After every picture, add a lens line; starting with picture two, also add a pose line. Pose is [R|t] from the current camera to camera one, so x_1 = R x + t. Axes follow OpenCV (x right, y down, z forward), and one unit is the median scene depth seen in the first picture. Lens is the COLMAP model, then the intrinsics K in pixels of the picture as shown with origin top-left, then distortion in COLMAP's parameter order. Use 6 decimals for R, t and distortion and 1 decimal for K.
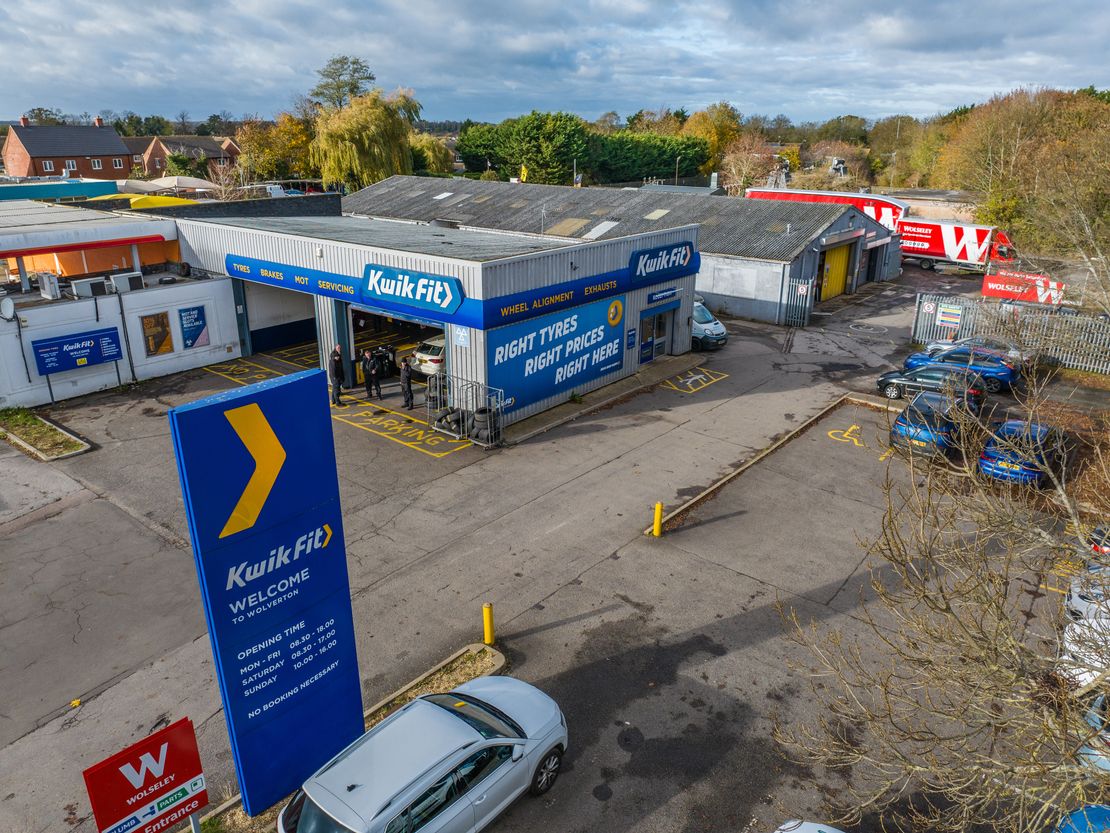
lens RADIAL K [[779.2, 0, 555.1], [0, 779.2, 411.6], [0, 0, 1]] dist [-0.035339, -0.002377]
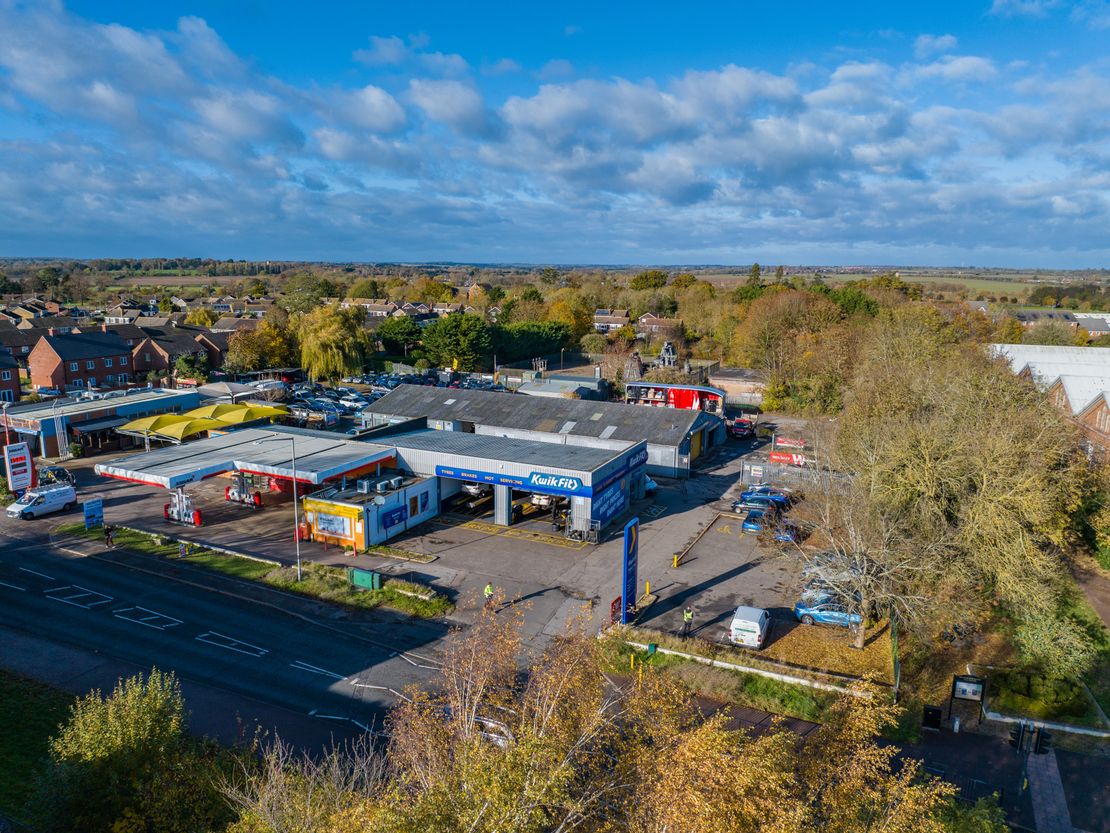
lens RADIAL K [[779.2, 0, 554.8], [0, 779.2, 418.3], [0, 0, 1]] dist [-0.035339, -0.002377]
pose [[0.974044, -0.039720, 0.222846, -0.601276], [0.073676, 0.986508, -0.146197, 0.001799], [-0.214033, 0.158821, 0.963829, -1.157528]]
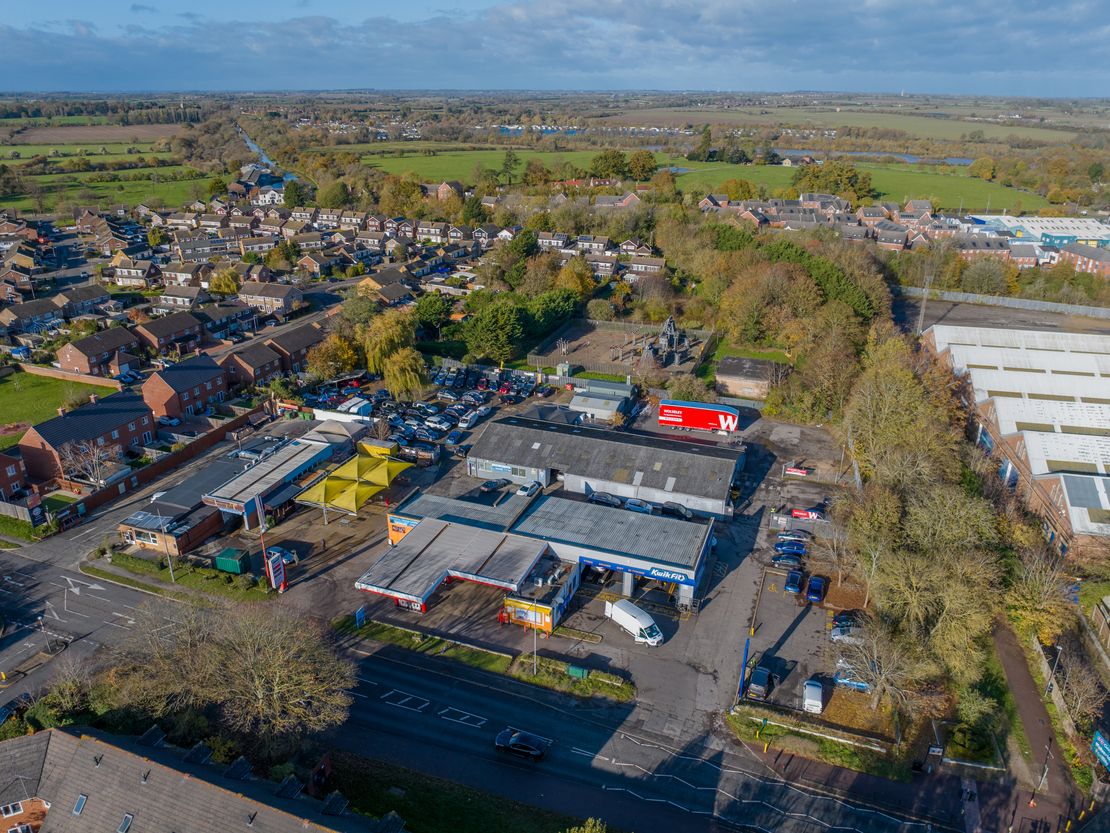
lens RADIAL K [[779.2, 0, 555.1], [0, 779.2, 415.8], [0, 0, 1]] dist [-0.035339, -0.002377]
pose [[0.951210, -0.120471, 0.284055, -1.370342], [0.106502, 0.992239, 0.064178, -0.995237], [-0.289582, -0.030794, 0.956658, -1.945615]]
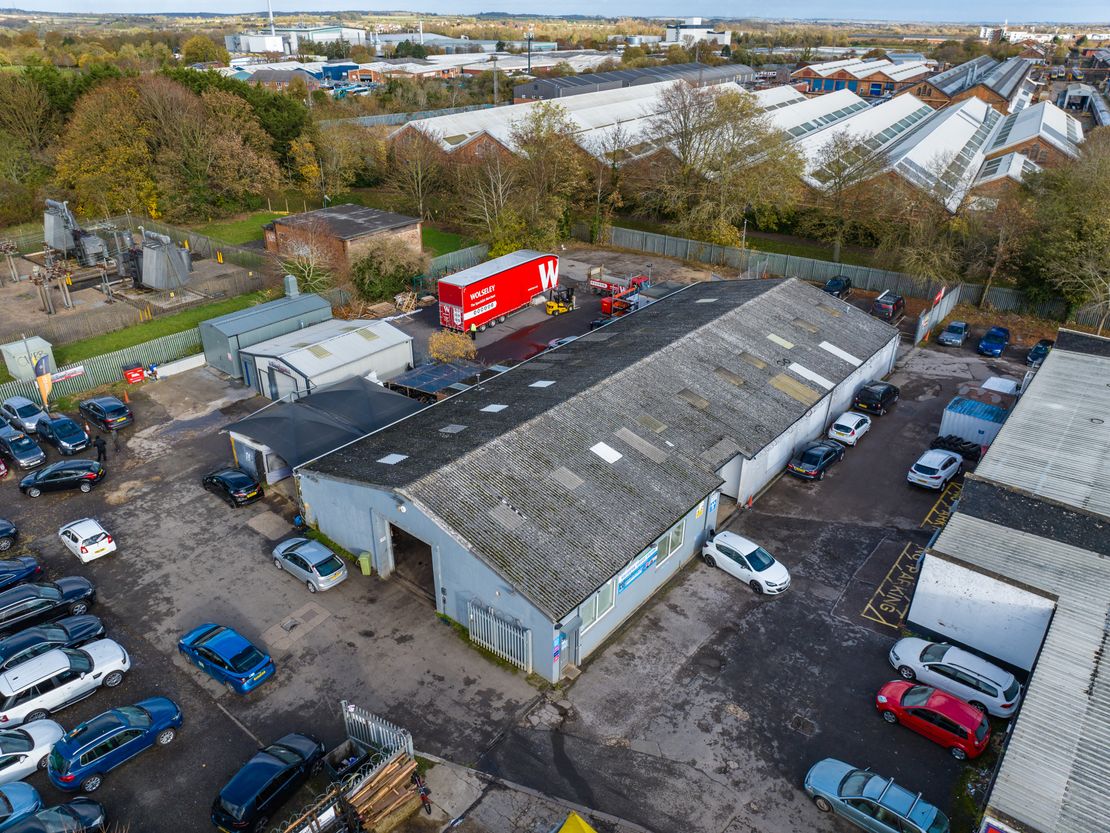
lens RADIAL K [[779.2, 0, 551.6], [0, 779.2, 414.4], [0, 0, 1]] dist [-0.035339, -0.002377]
pose [[-0.000411, -0.458615, 0.888635, -1.438183], [0.339357, 0.835837, 0.431523, -1.229726], [-0.940657, 0.301742, 0.155291, 1.939408]]
